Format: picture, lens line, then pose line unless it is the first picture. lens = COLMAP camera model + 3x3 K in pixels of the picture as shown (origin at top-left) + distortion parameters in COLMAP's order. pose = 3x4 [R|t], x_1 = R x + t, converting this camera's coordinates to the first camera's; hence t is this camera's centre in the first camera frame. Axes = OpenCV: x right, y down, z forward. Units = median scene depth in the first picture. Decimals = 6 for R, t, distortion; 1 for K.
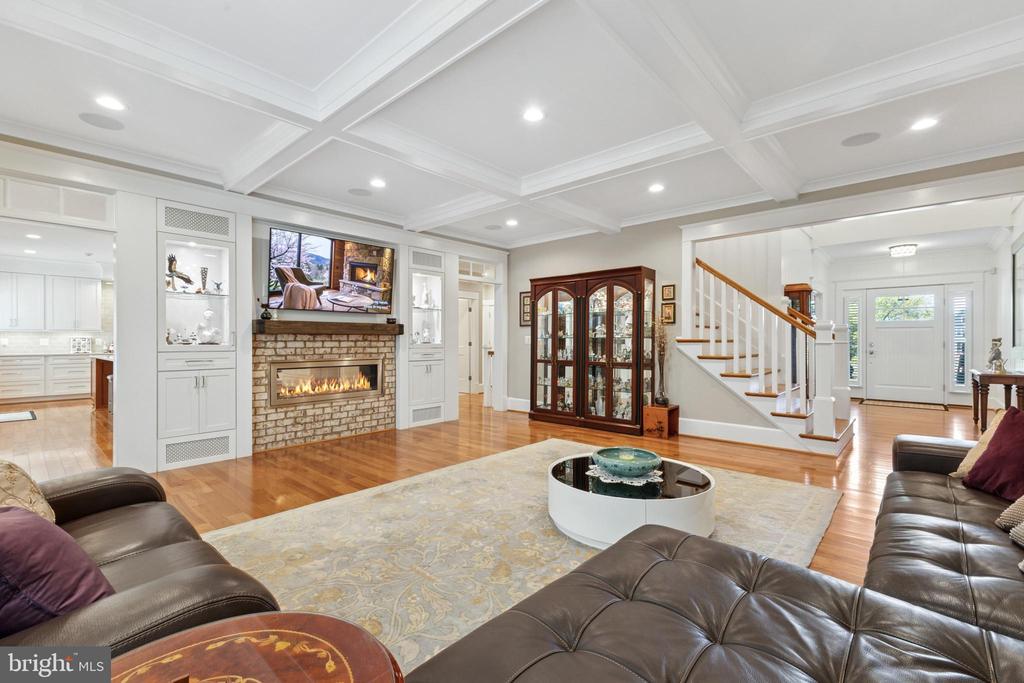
lens RADIAL K [[447.7, 0, 510.4], [0, 447.7, 338.4], [0, 0, 1]] dist [0.013799, -0.005427]
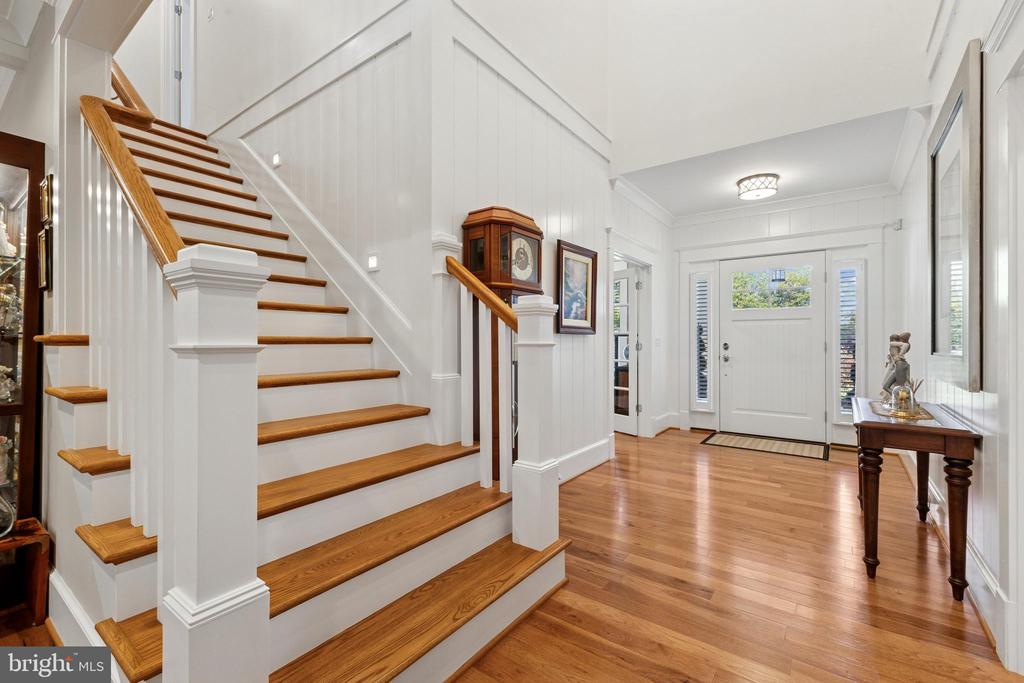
lens RADIAL K [[447.7, 0, 511.9], [0, 447.7, 340.5], [0, 0, 1]] dist [0.013799, -0.005427]
pose [[0.994409, -0.004155, 0.105513, 0.494927], [0.003788, 0.999986, 0.003680, 0.001996], [-0.105527, -0.003260, 0.994411, 0.455768]]
